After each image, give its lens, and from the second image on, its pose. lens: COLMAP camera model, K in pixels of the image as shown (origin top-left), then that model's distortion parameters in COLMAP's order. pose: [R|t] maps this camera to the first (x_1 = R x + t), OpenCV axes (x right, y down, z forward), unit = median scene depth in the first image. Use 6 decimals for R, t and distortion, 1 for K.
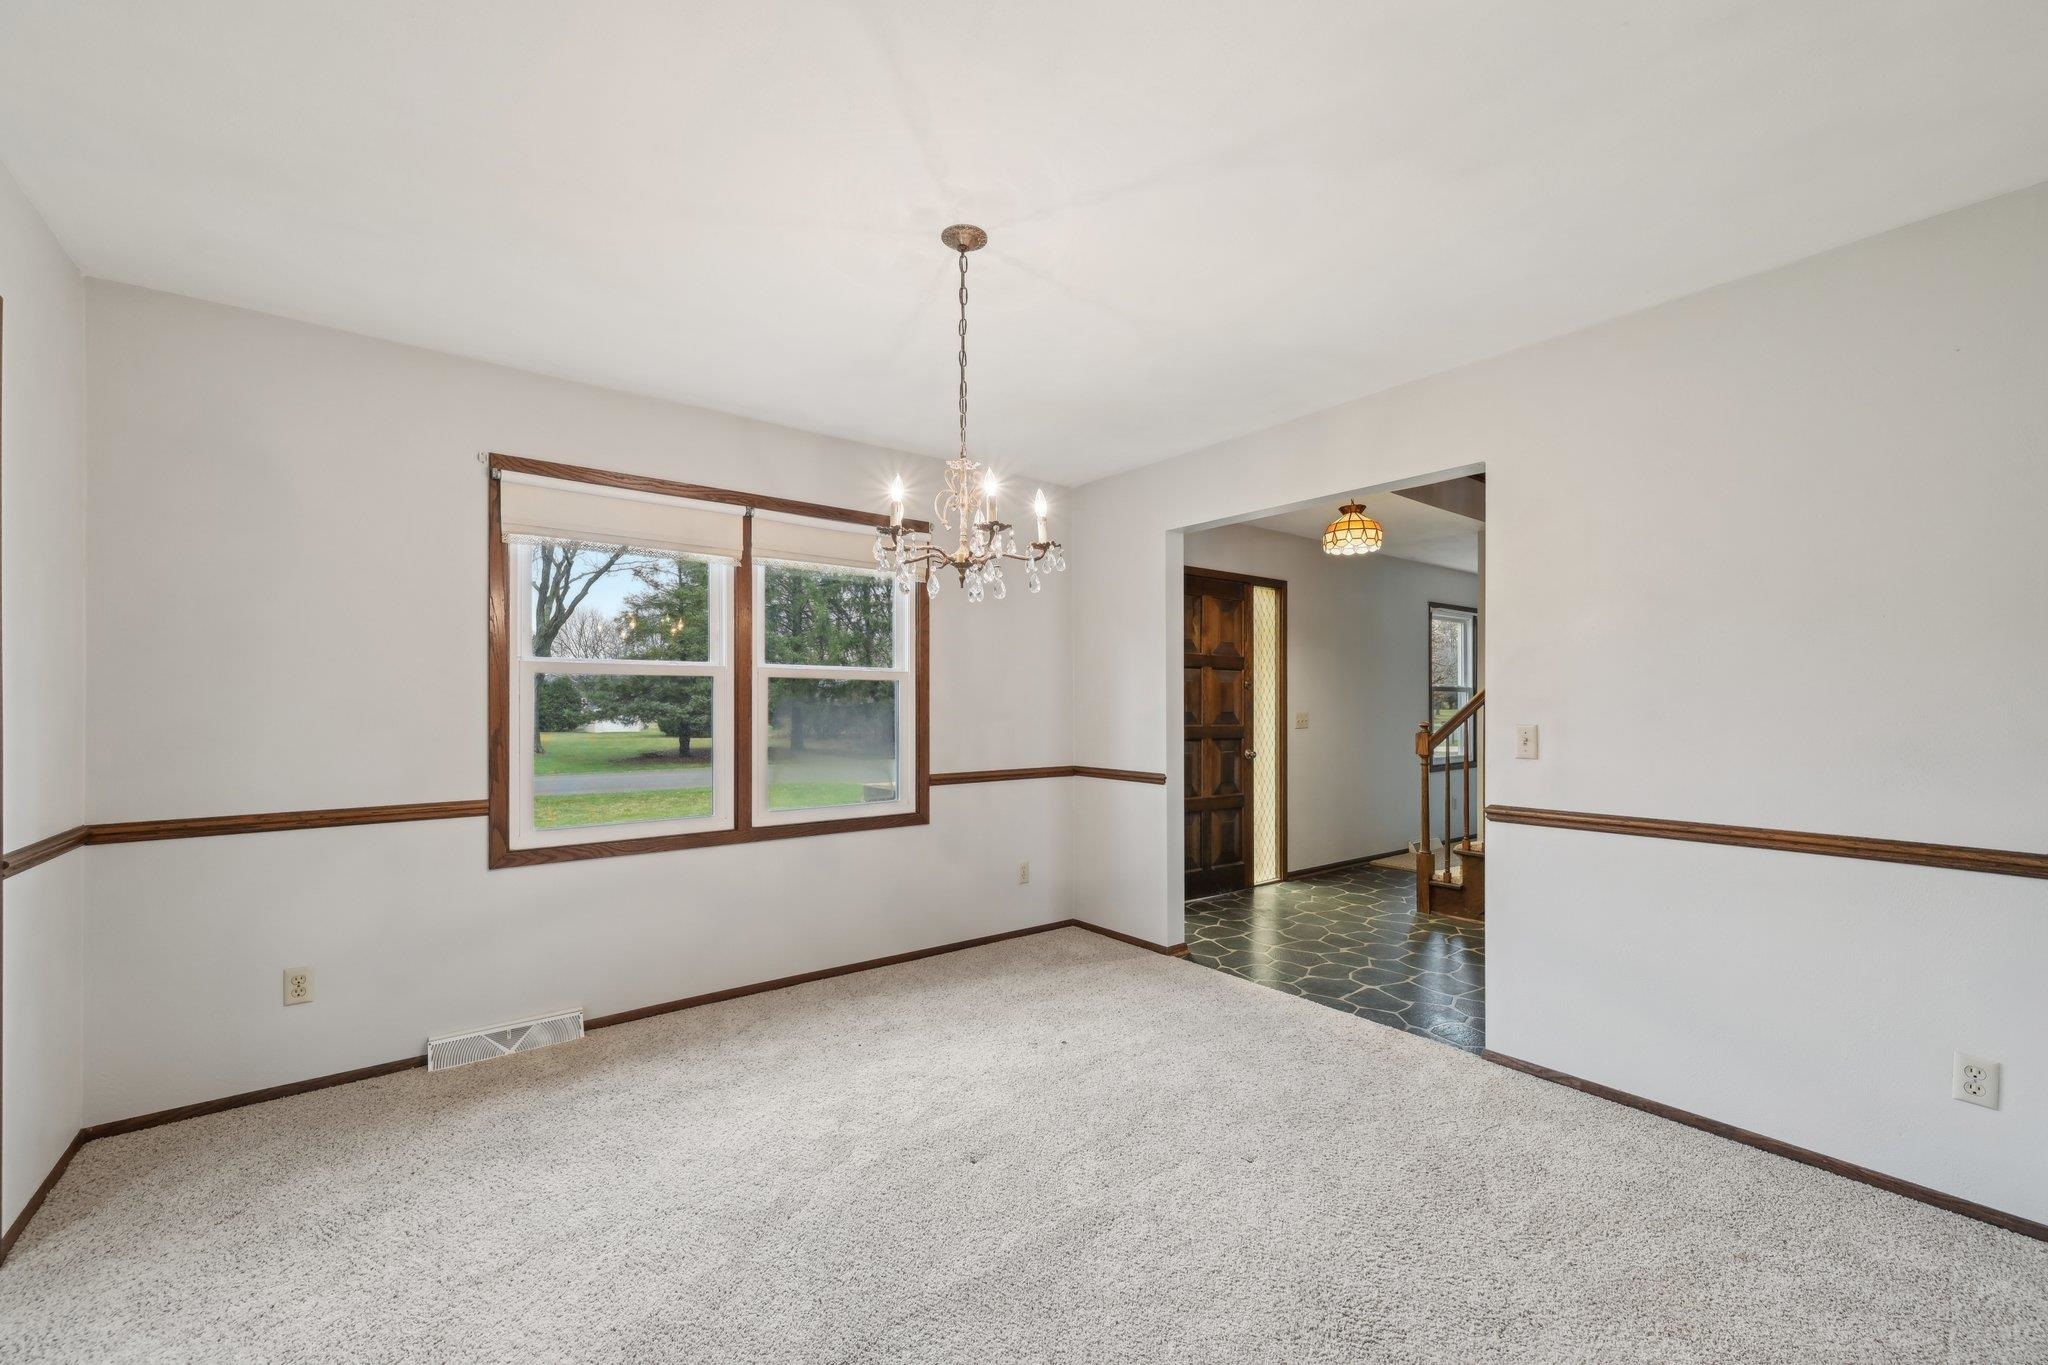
lens RADIAL K [[829.9, 0, 1038.3], [0, 829.9, 697.5], [0, 0, 1]] dist [0.000637, -0.001669]
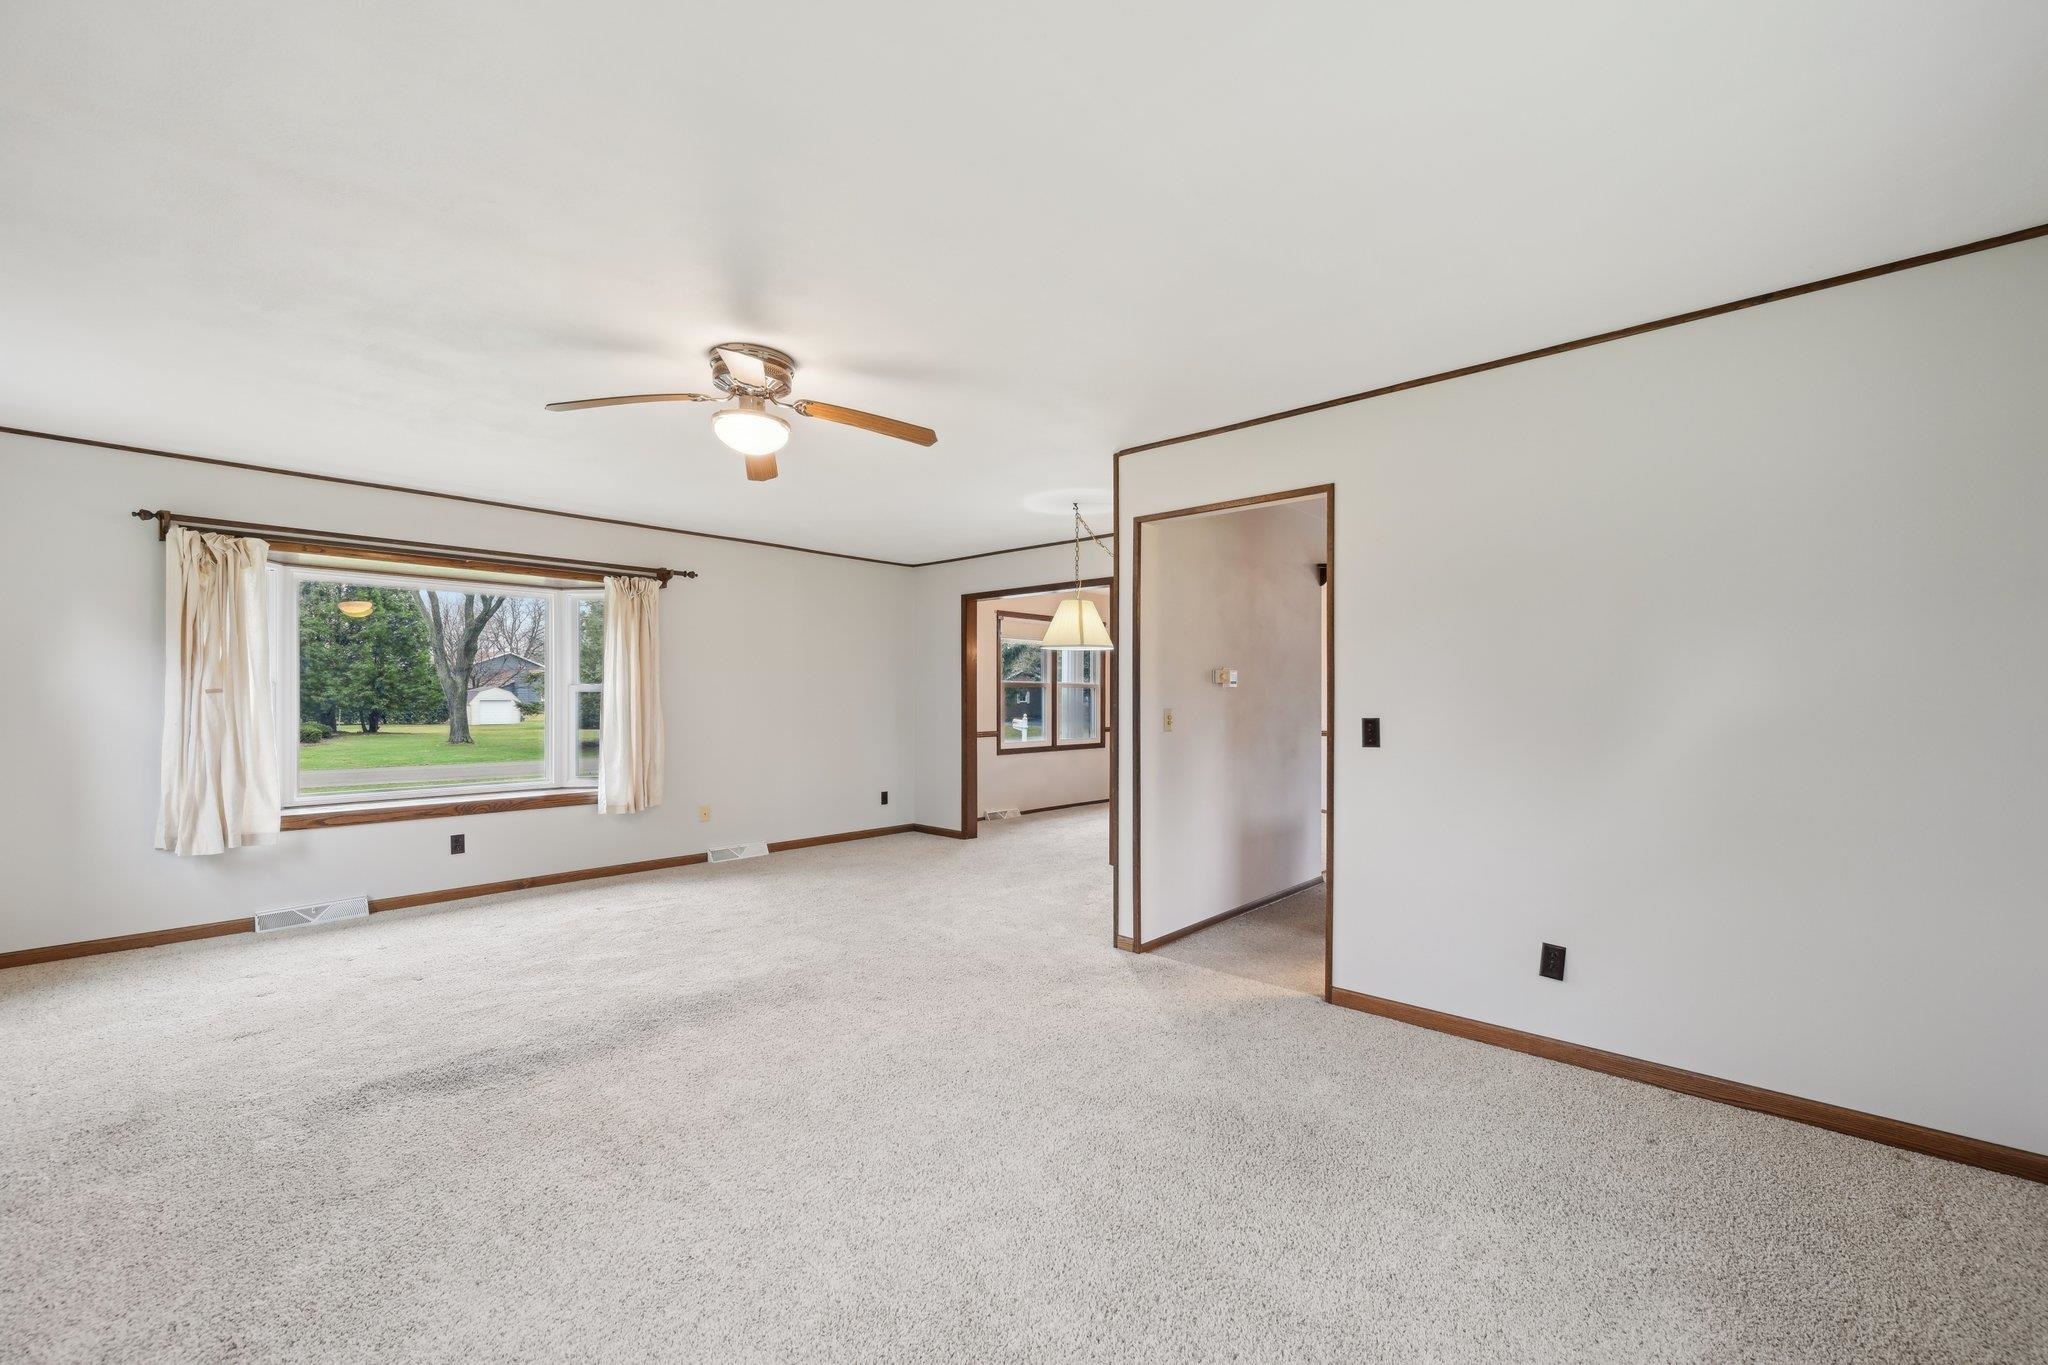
lens RADIAL K [[829.9, 0, 1026.0], [0, 829.9, 688.8], [0, 0, 1]] dist [0.000637, -0.001669]
pose [[0.987174, 0.003375, 0.159613, -0.855788], [-0.002482, 0.999980, -0.005794, -0.007501], [-0.159629, 0.005323, 0.987163, -1.539840]]
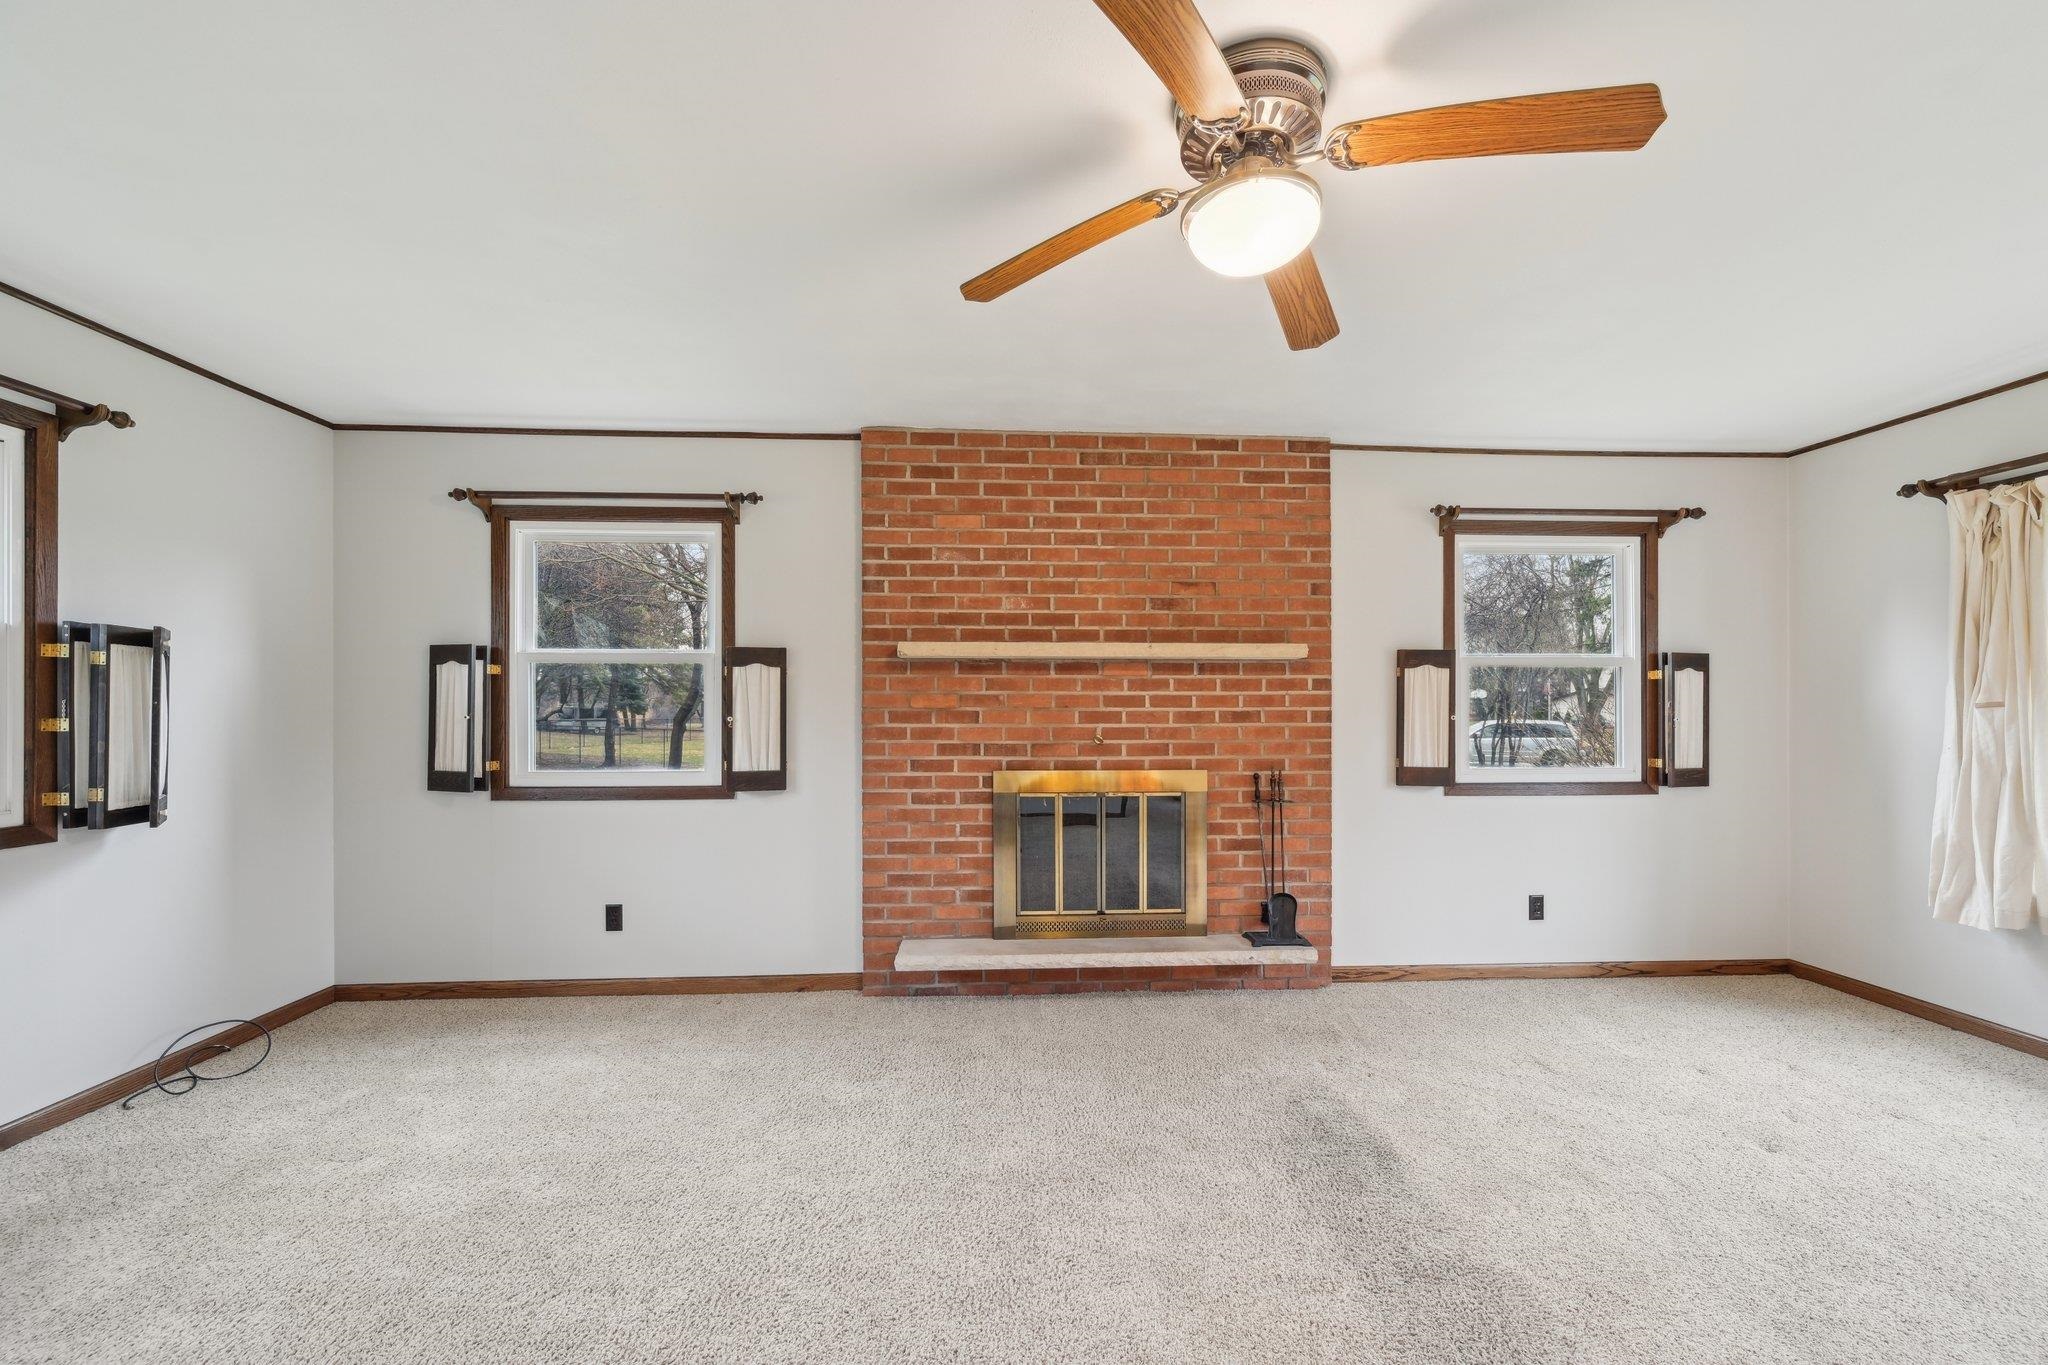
lens RADIAL K [[829.9, 0, 1045.7], [0, 829.9, 702.9], [0, 0, 1]] dist [0.000637, -0.001669]
pose [[-0.567989, -0.005572, -0.823017, -0.556103], [0.003717, 0.999950, -0.009336, -0.006386], [0.823028, -0.008362, -0.567940, -0.505918]]
